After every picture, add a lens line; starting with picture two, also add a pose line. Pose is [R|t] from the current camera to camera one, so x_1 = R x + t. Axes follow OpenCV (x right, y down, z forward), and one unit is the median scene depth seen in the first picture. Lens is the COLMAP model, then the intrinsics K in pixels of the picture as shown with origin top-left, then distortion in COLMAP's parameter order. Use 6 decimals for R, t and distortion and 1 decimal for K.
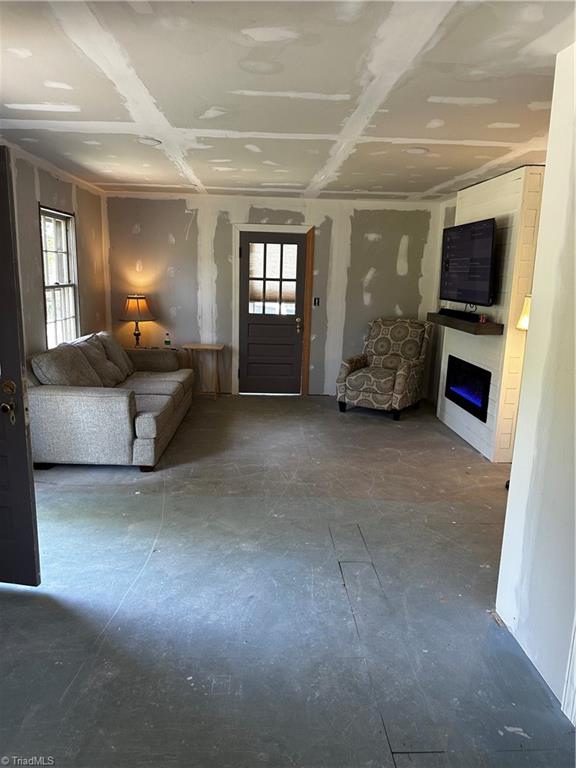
lens RADIAL K [[538.7, 0, 288.0], [0, 538.7, 384.0], [0, 0, 1]] dist [0.033083, -0.004413]
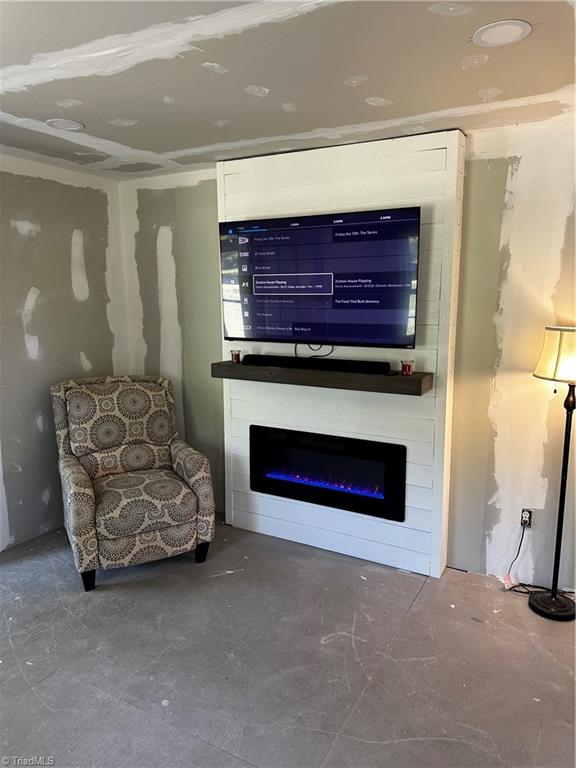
lens RADIAL K [[538.7, 0, 288.0], [0, 538.7, 384.0], [0, 0, 1]] dist [0.033083, -0.004413]
pose [[0.531028, -0.164770, 0.831180, -0.185828], [0.185305, 0.979751, 0.075834, -0.136979], [-0.826844, 0.113752, 0.550808, 0.601109]]
